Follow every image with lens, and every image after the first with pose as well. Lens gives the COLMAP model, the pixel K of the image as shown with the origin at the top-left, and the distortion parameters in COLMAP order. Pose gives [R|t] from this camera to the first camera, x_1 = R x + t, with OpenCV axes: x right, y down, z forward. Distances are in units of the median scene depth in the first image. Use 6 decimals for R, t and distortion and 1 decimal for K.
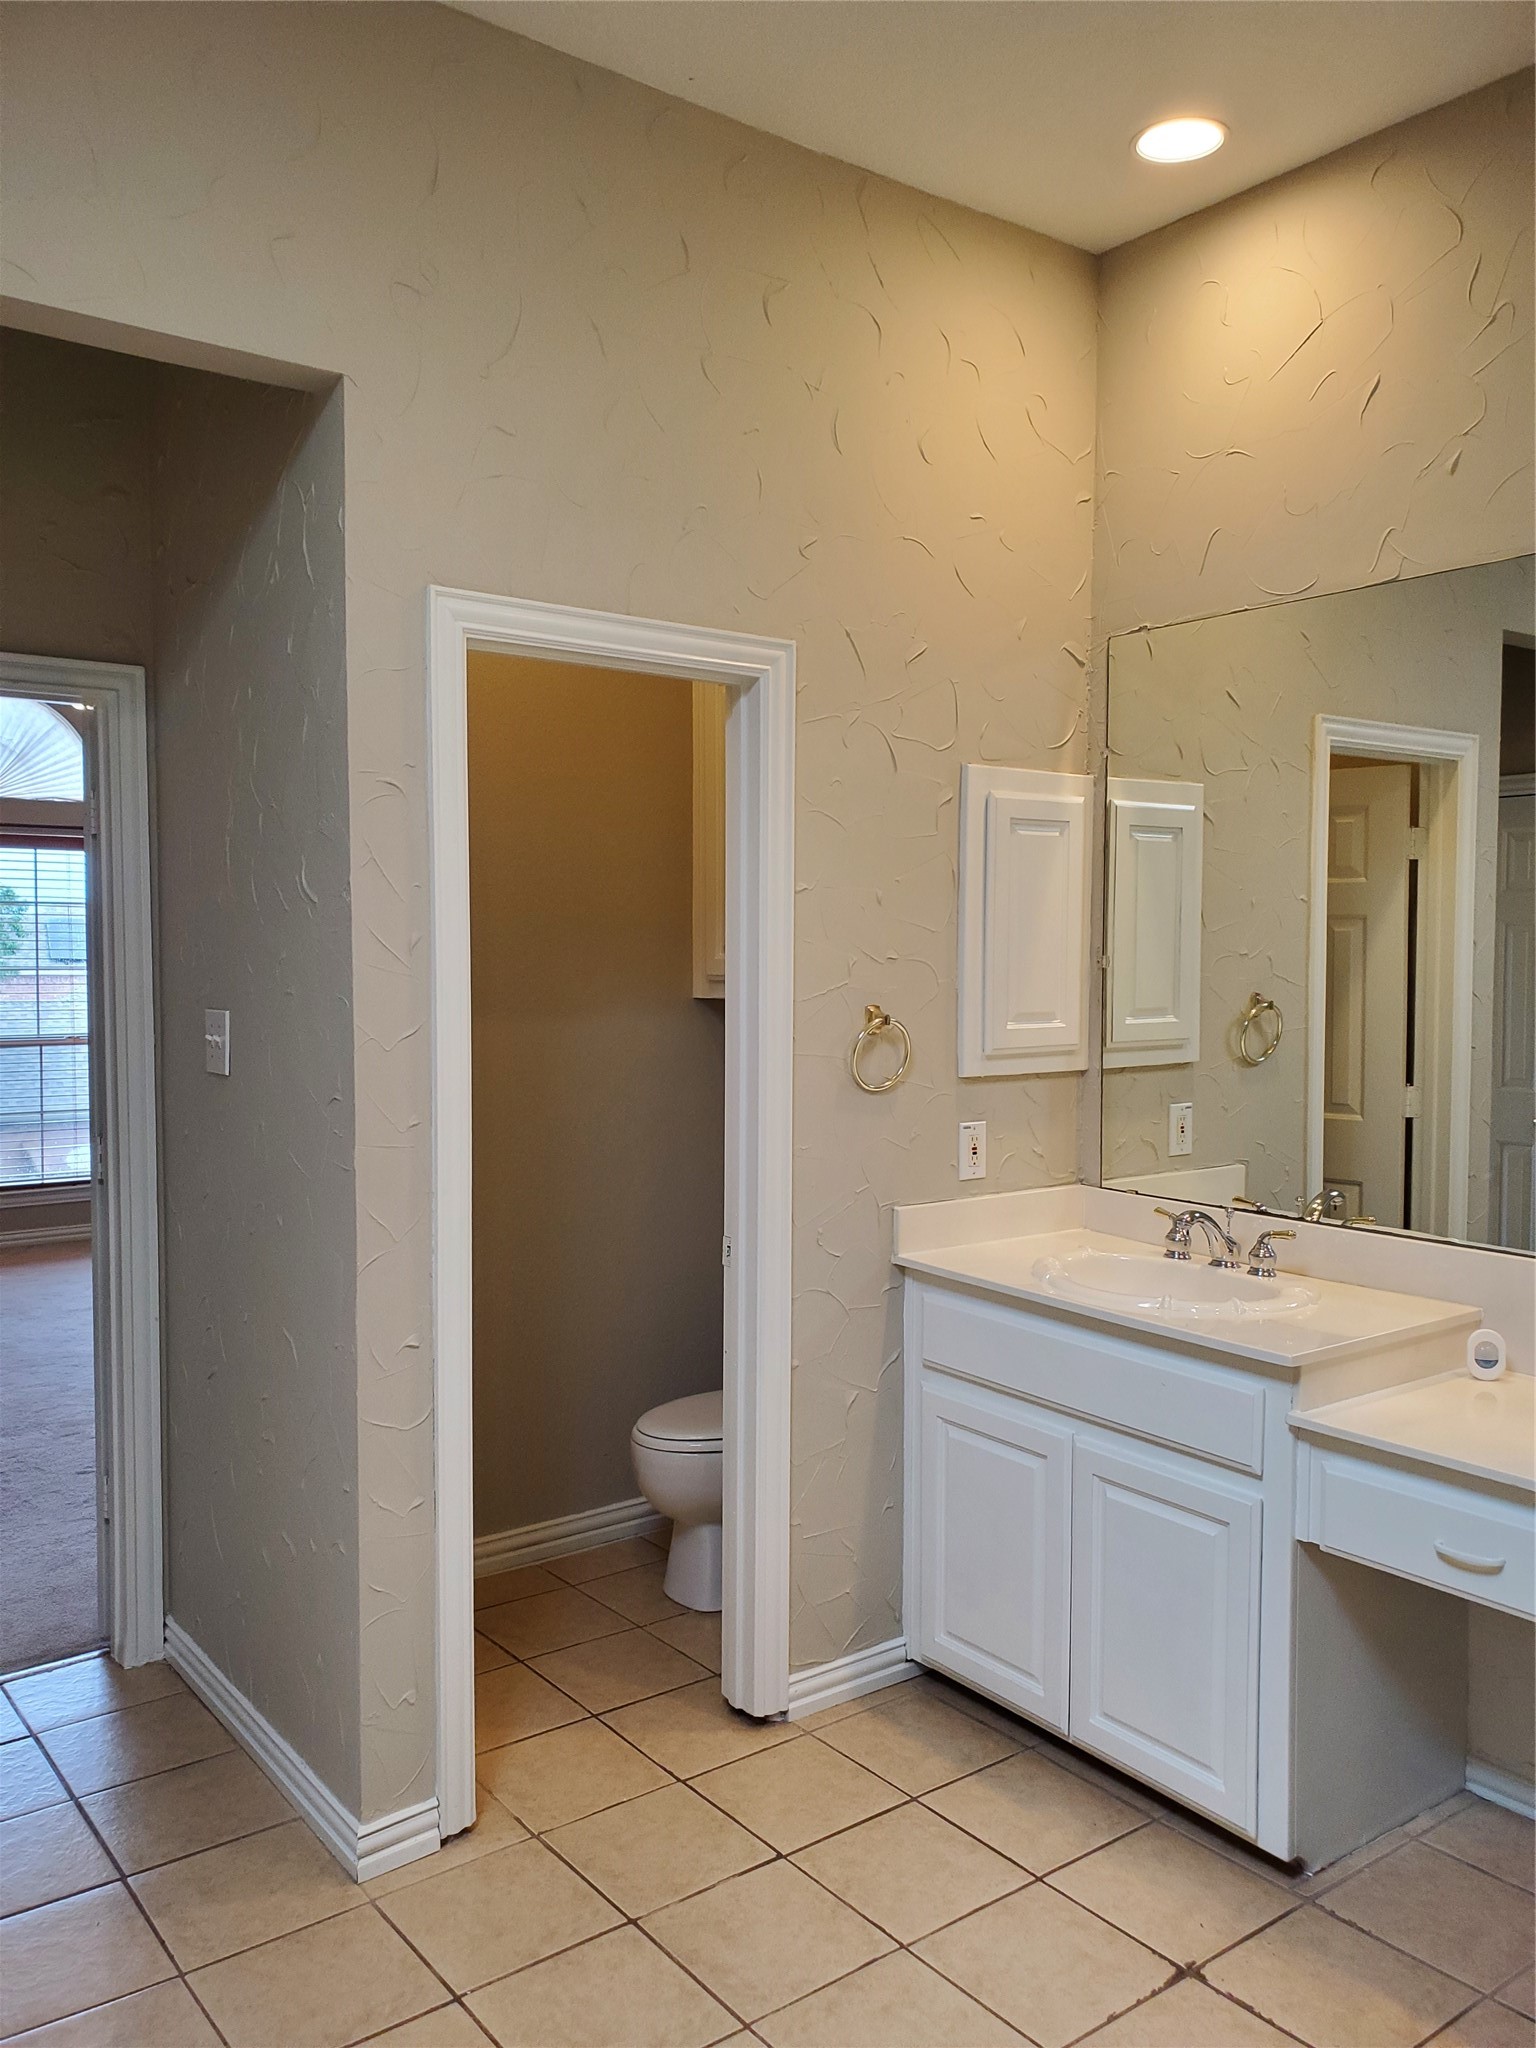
lens RADIAL K [[1608.4, 0, 769.5], [0, 1608.4, 1032.3], [0, 0, 1]] dist [0.044878, -0.033753]
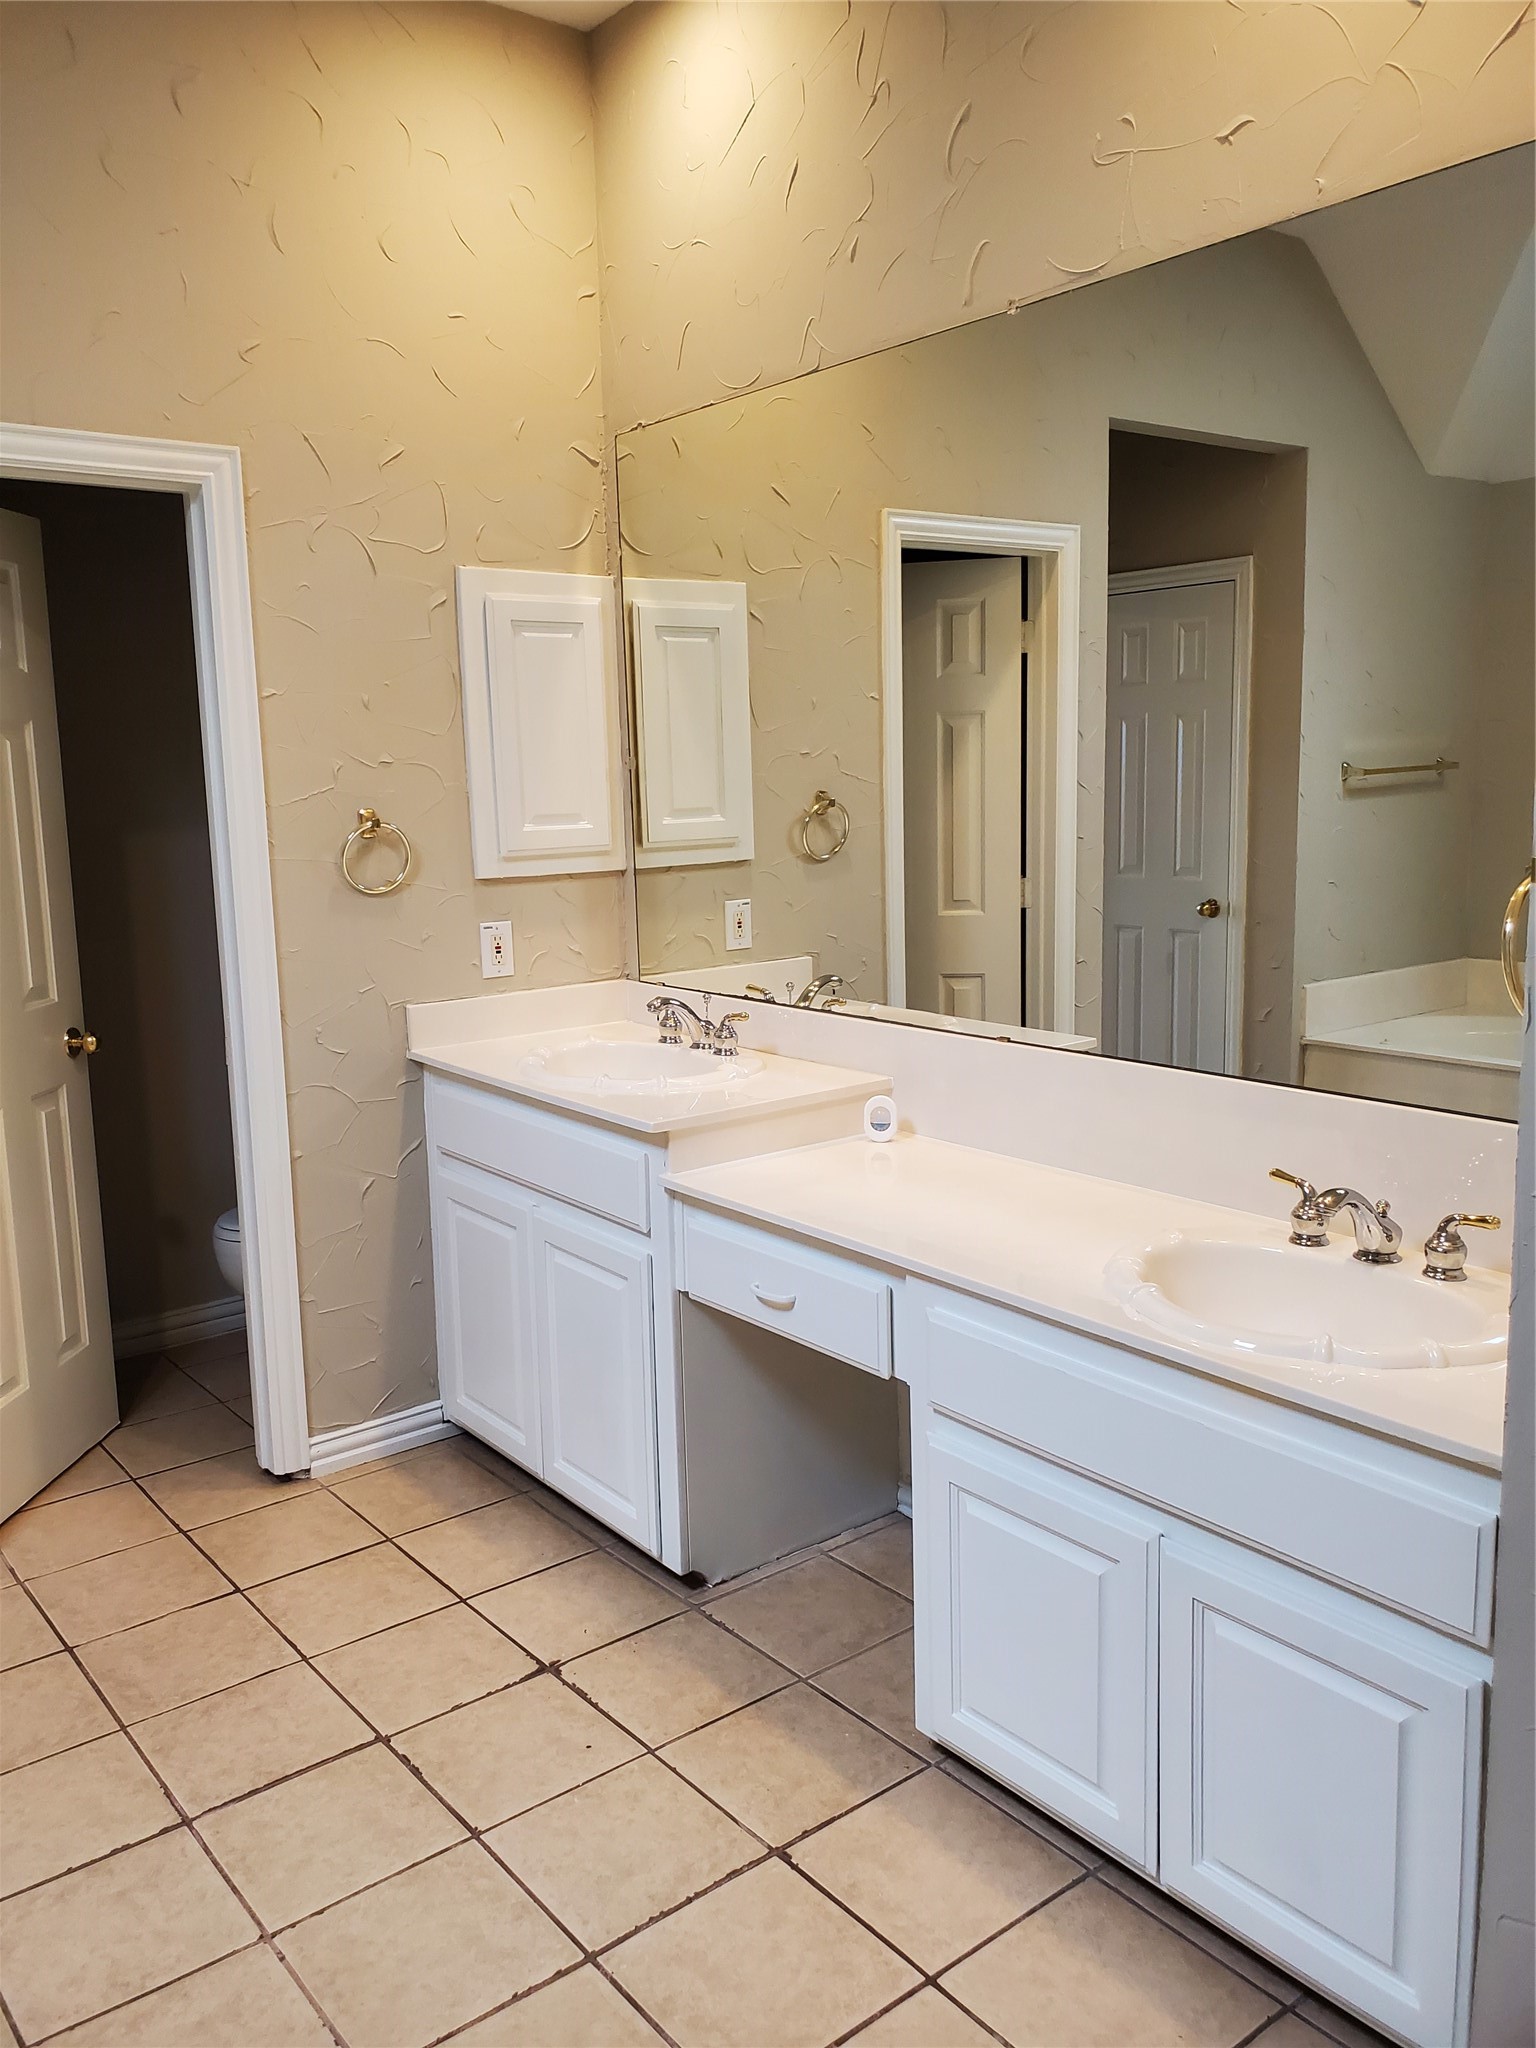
lens RADIAL K [[1608.4, 0, 768.7], [0, 1608.4, 1027.7], [0, 0, 1]] dist [0.044878, -0.033753]
pose [[0.999479, -0.032115, -0.003174, 0.312934], [0.032271, 0.994167, 0.102914, 0.022886], [-0.000150, -0.102963, 0.994685, -0.043136]]
